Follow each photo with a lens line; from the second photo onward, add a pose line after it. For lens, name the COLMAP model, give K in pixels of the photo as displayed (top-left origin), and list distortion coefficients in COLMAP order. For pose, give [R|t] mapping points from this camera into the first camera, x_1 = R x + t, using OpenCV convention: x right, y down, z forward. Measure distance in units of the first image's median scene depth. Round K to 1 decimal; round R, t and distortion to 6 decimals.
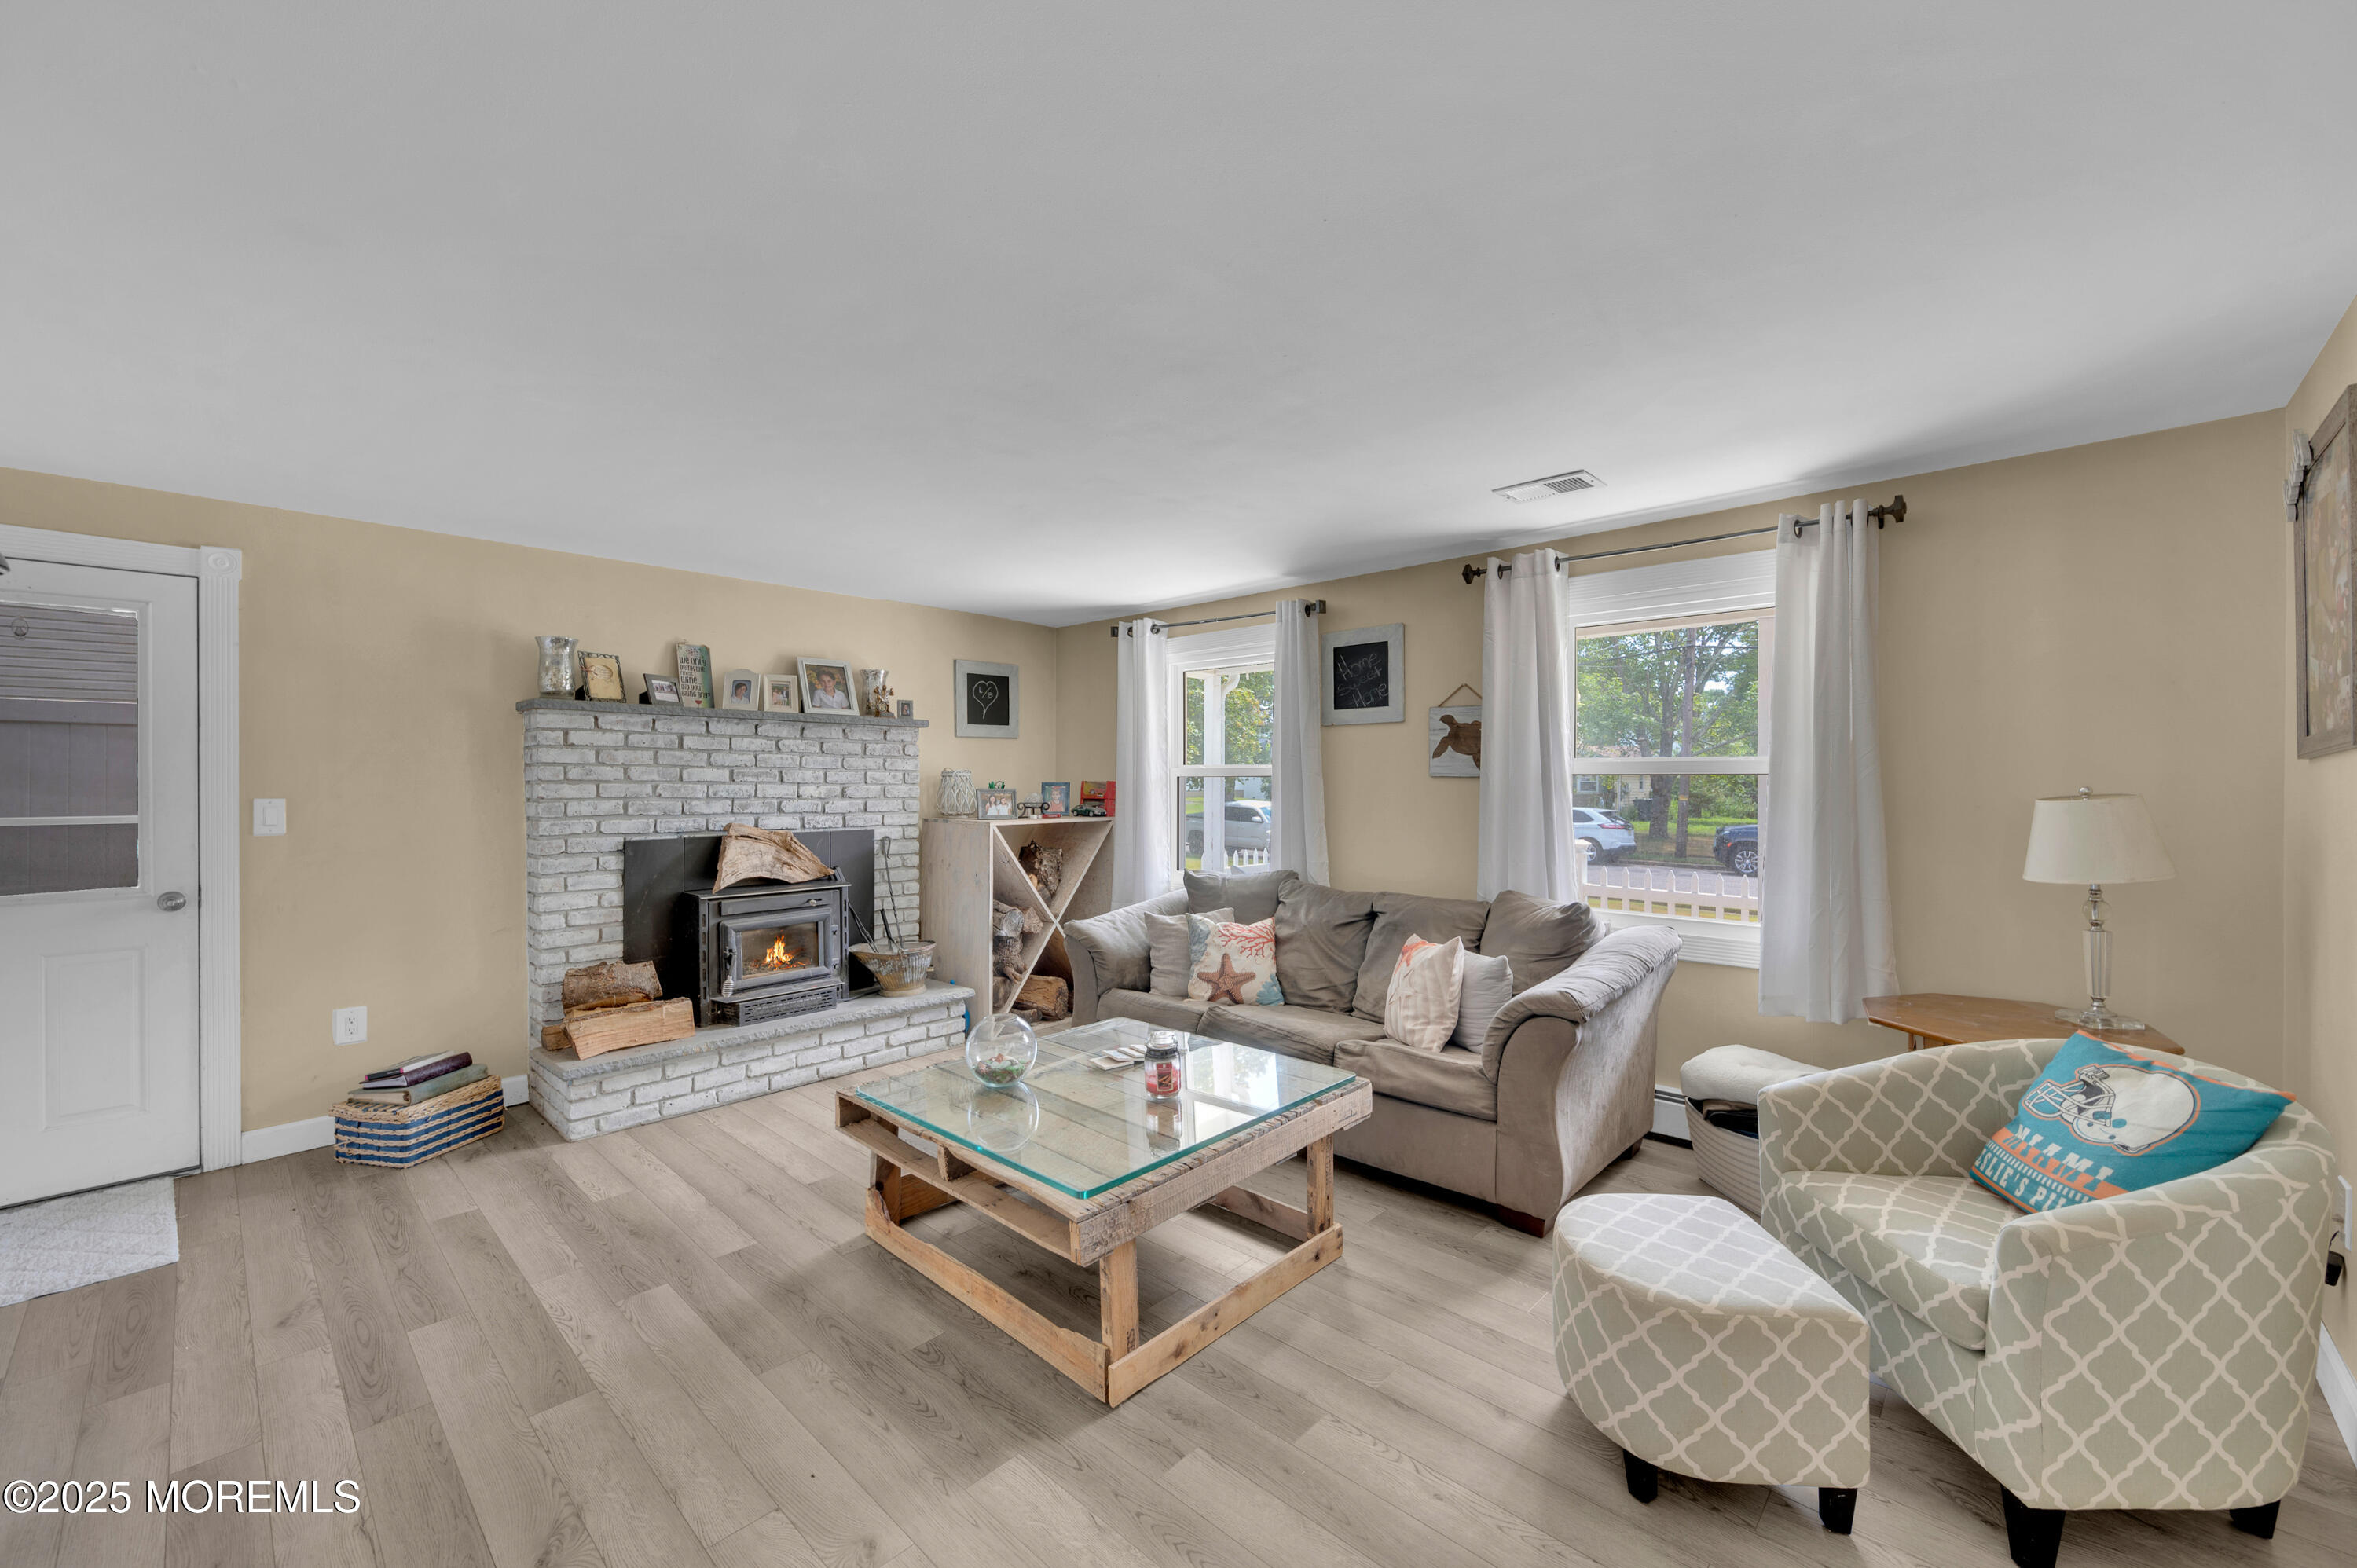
lens RADIAL K [[930.3, 0, 1180.7], [0, 930.3, 784.2], [0, 0, 1]] dist [0.003539, -0.000063]
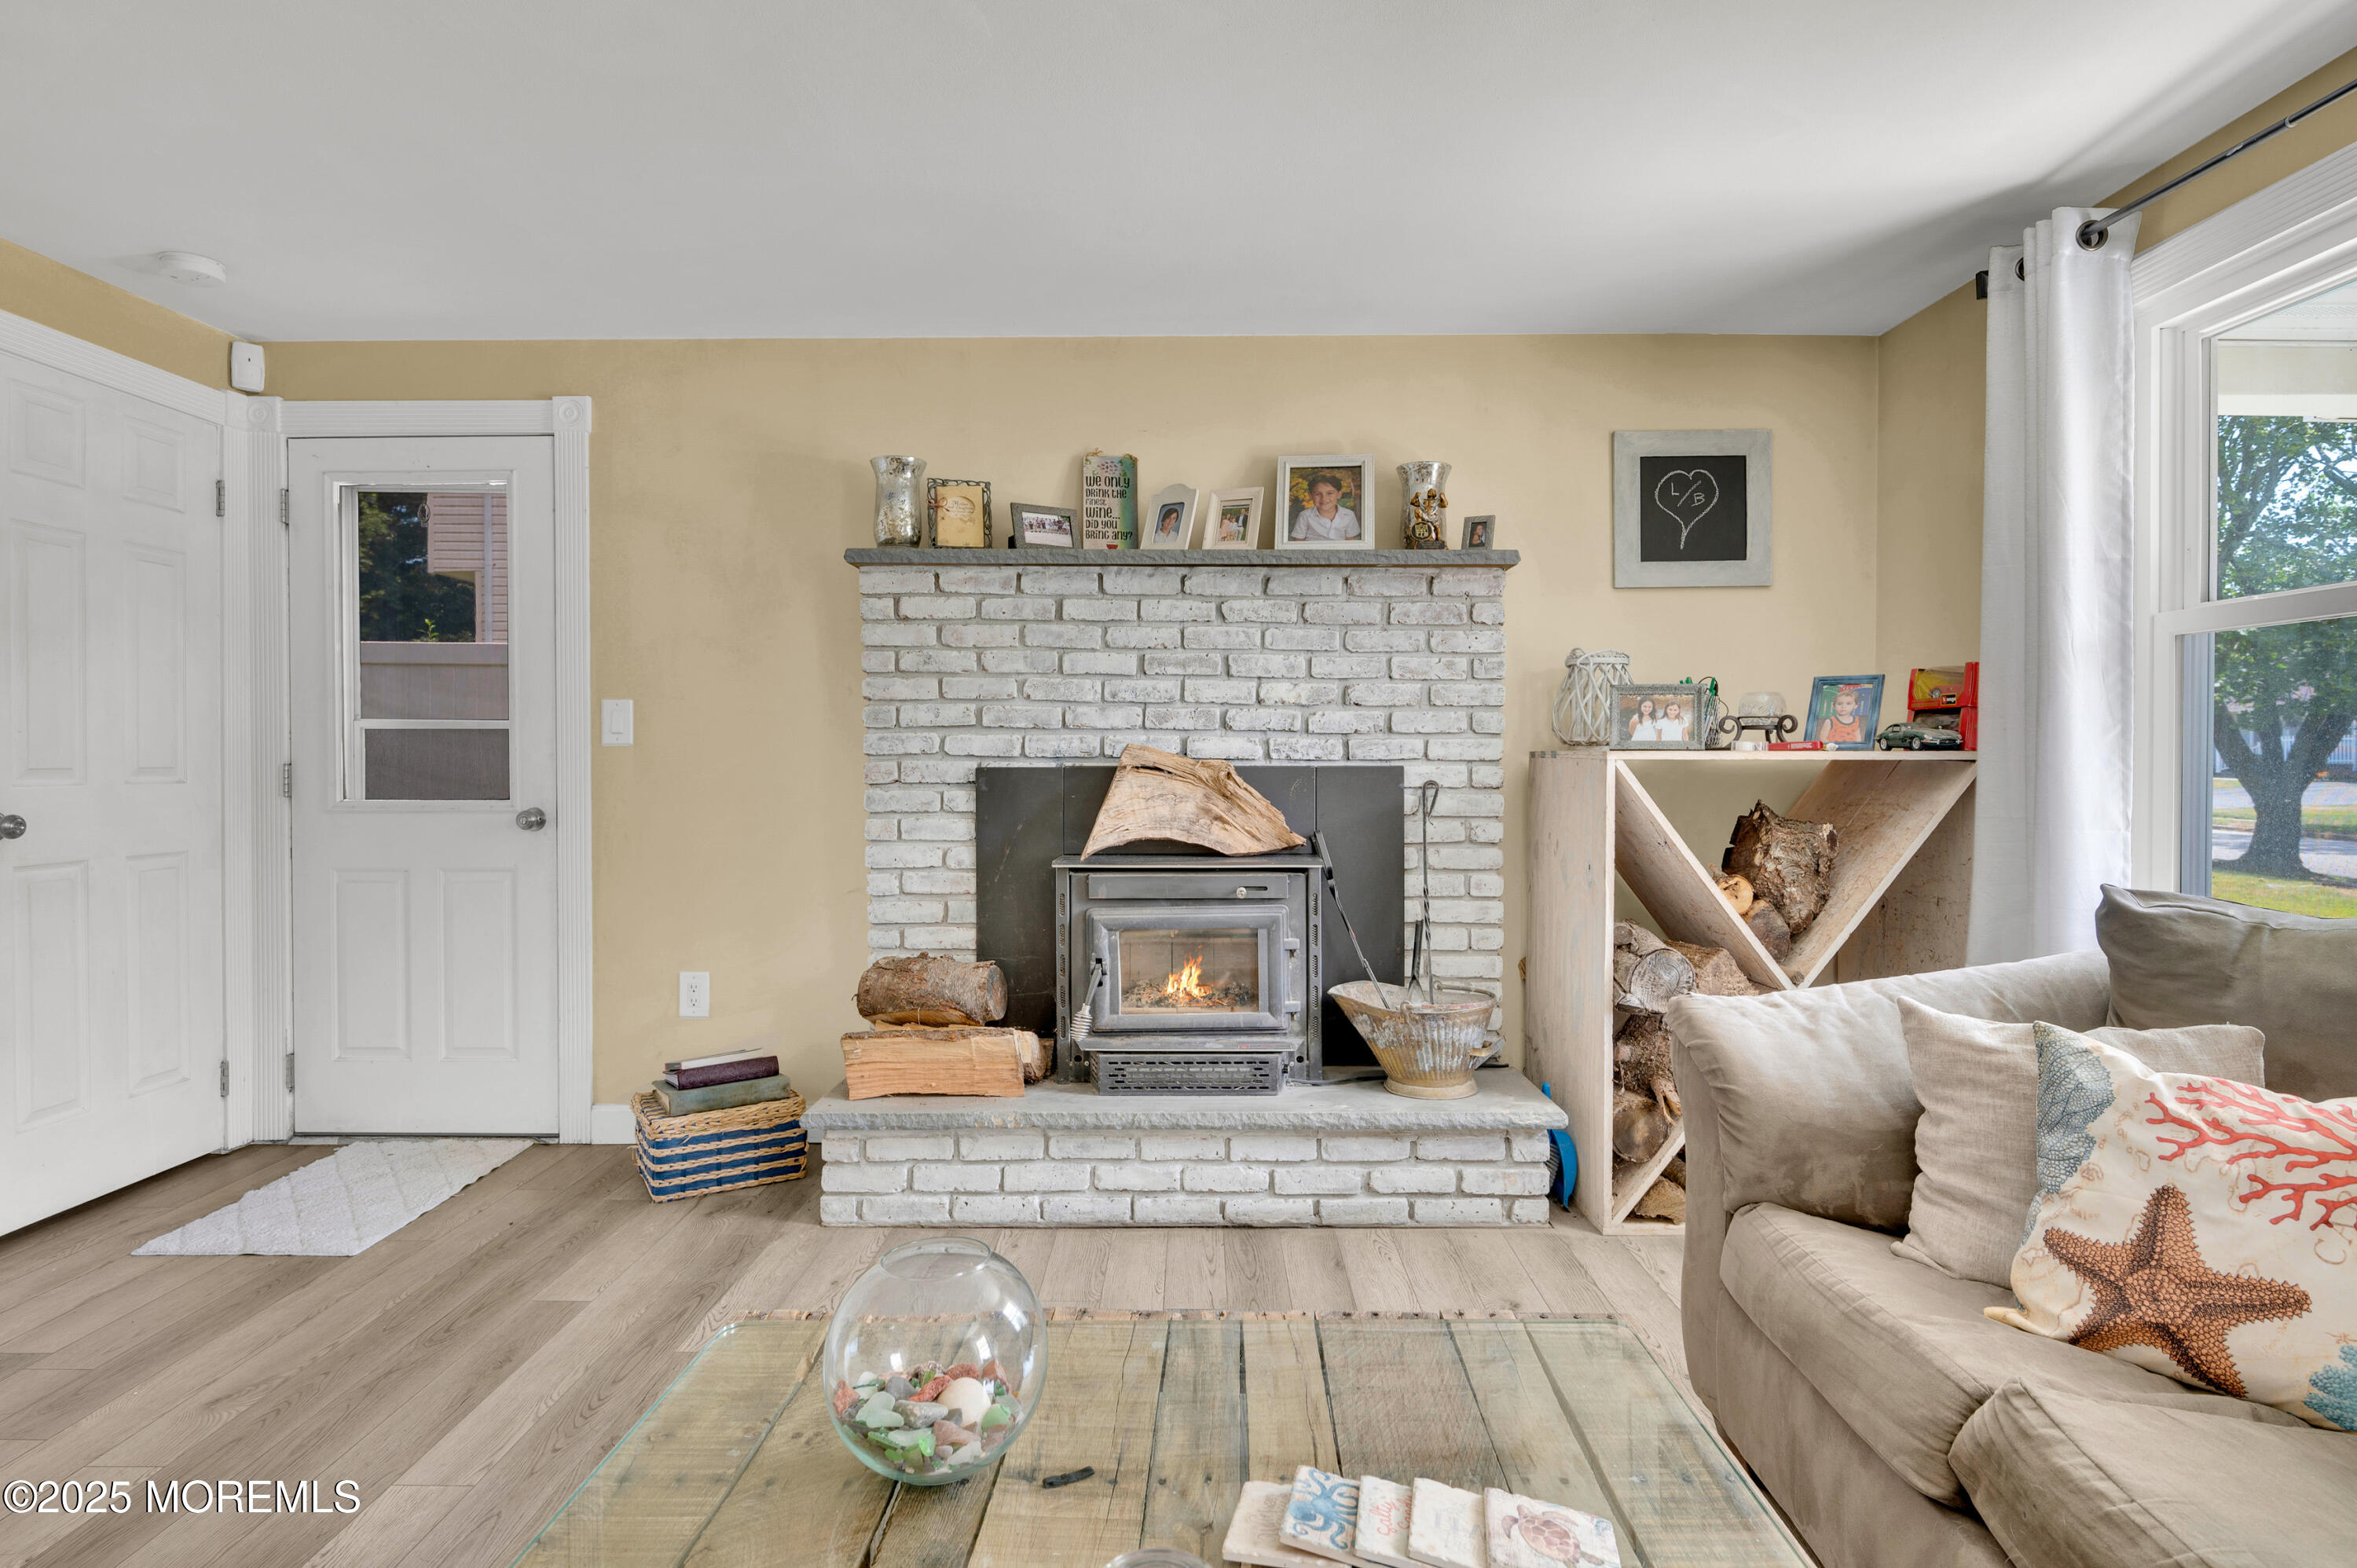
lens RADIAL K [[1233.0, 0, 1185.4], [0, 1233.0, 771.7], [0, 0, 1]] dist [-0.004271, 0.001742]
pose [[0.675926, 0.009243, -0.736912, 0.114700], [-0.003237, 0.999949, 0.009574, 0.053302], [0.736963, -0.004086, 0.675921, 0.517020]]
